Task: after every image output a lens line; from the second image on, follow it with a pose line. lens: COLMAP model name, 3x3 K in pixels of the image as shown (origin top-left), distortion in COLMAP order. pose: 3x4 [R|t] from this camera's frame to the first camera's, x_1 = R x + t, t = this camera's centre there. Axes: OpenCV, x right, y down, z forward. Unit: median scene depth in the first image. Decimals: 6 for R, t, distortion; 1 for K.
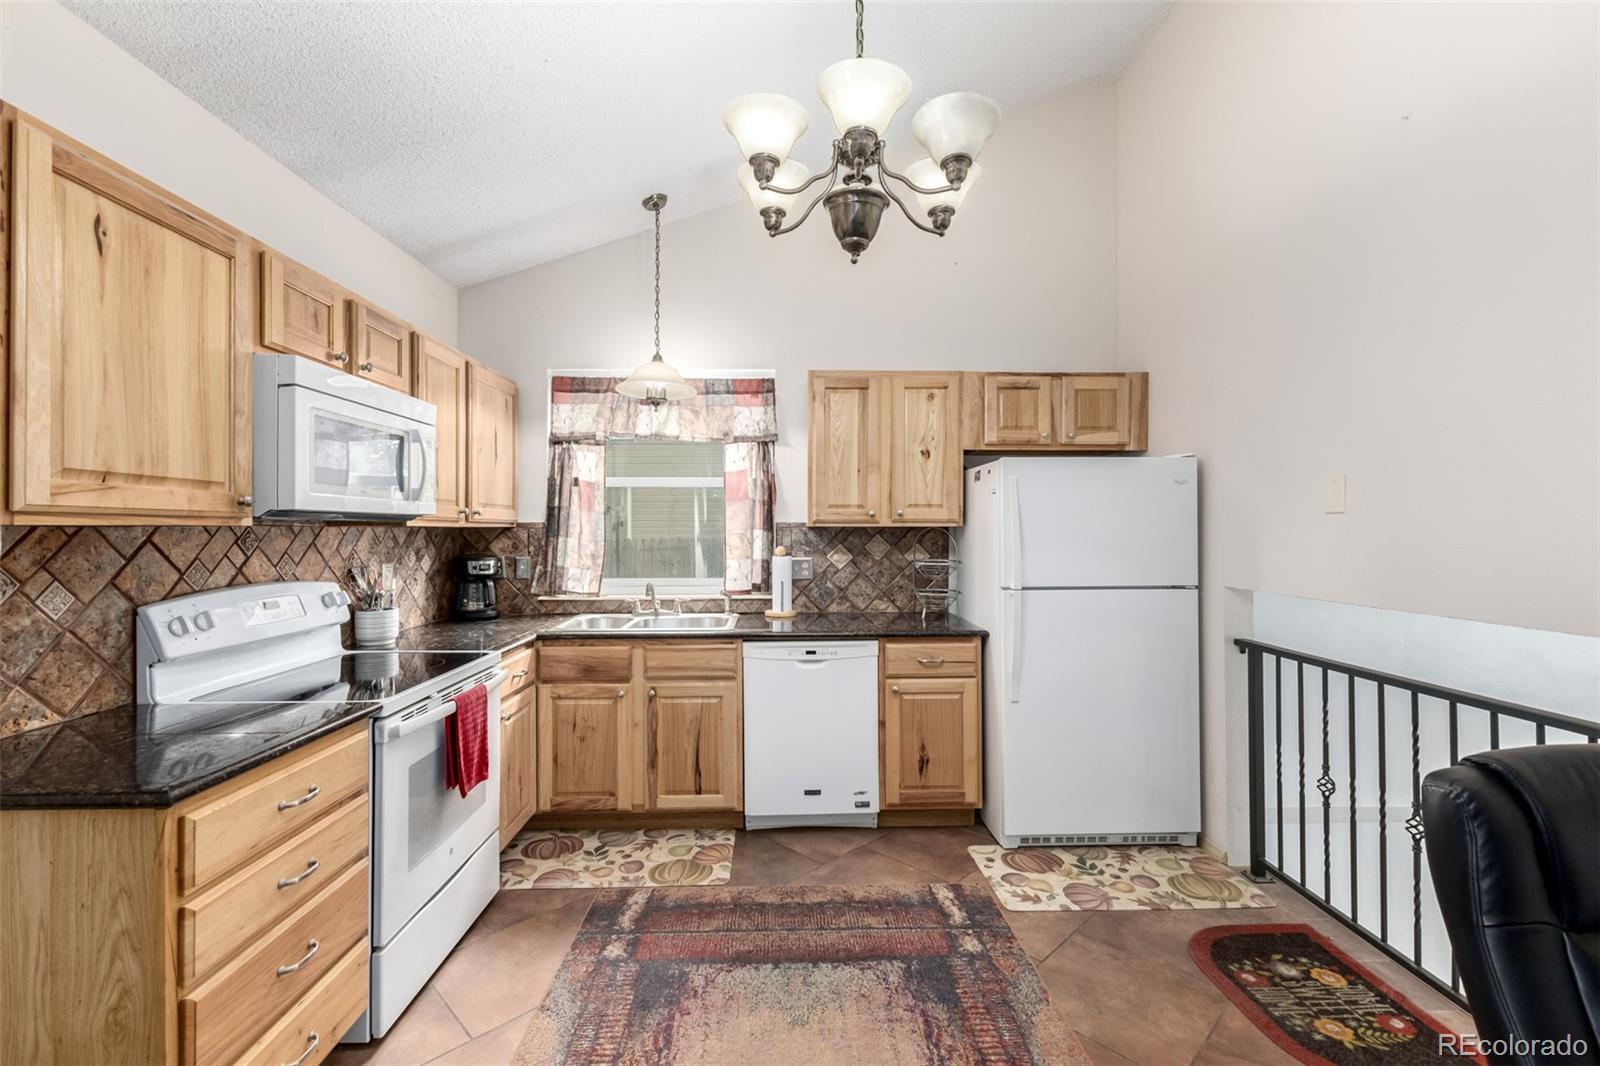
lens RADIAL K [[698.1, 0, 796.7], [0, 698.1, 525.4], [0, 0, 1]] dist [0.012315, -0.002878]
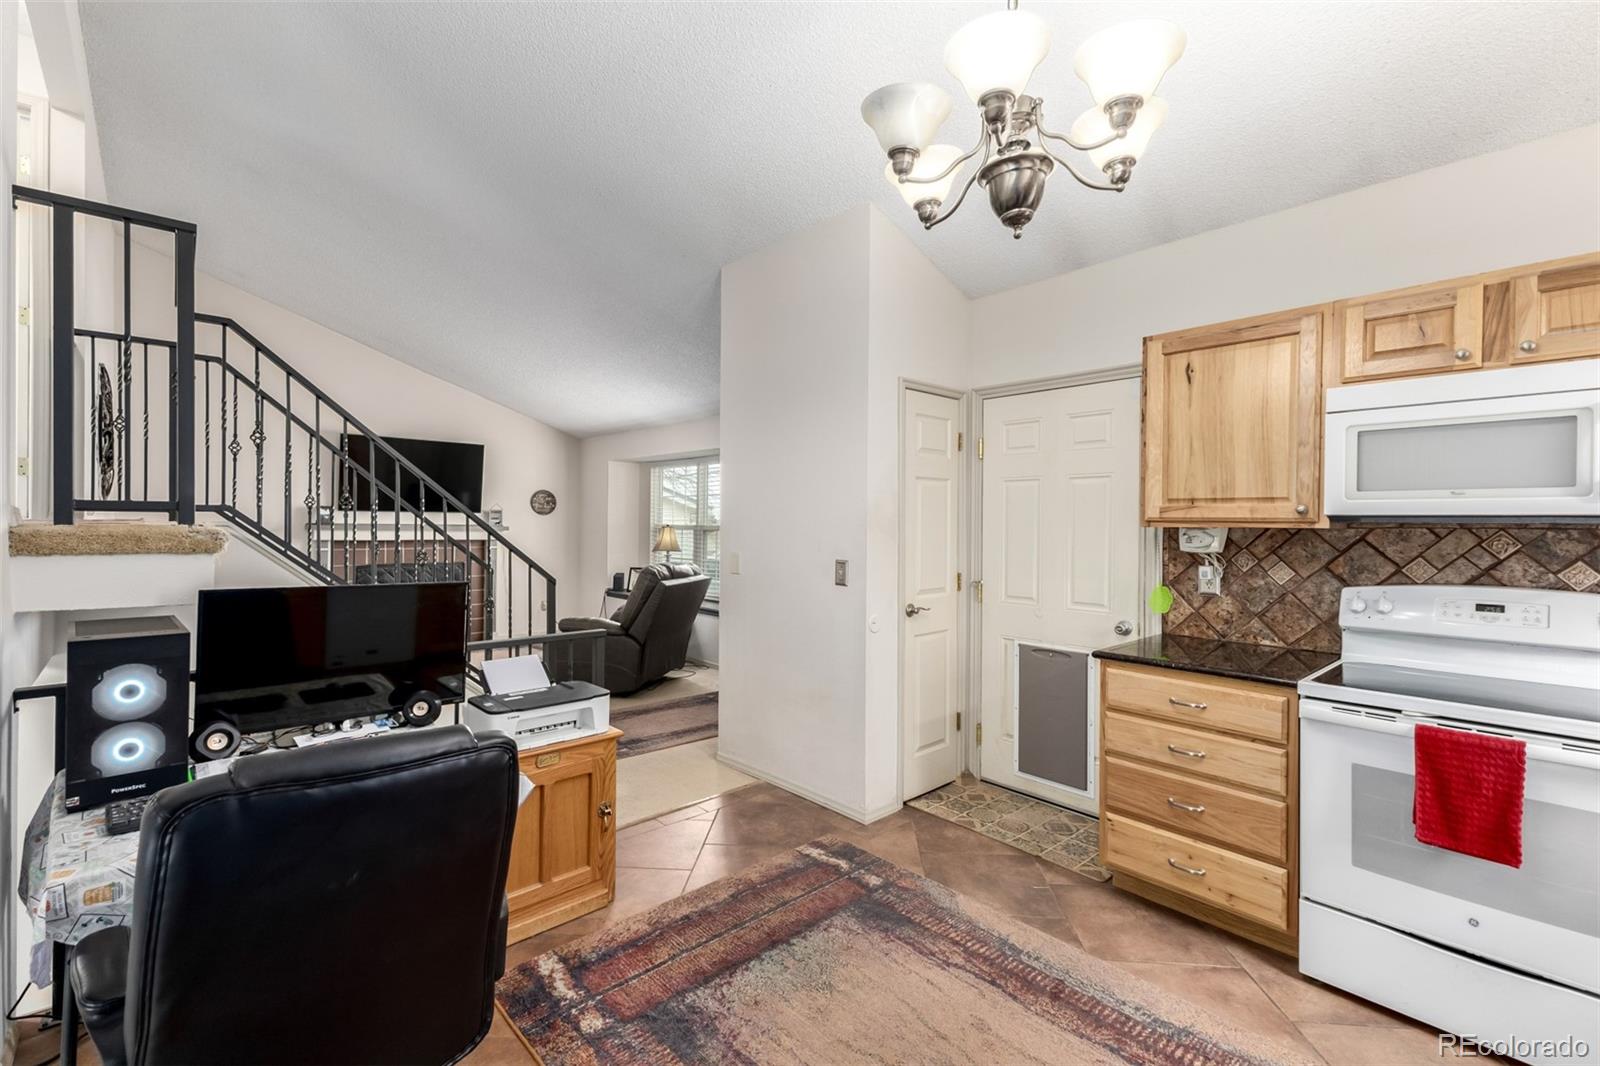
lens RADIAL K [[692.4, 0, 796.9], [0, 692.4, 526.0], [0, 0, 1]] dist [0.017618, -0.005545]
pose [[-0.757095, -0.002545, -0.653300, 0.496932], [-0.004510, 0.999989, 0.001330, -0.000705], [0.653289, 0.003953, -0.757098, 0.839536]]
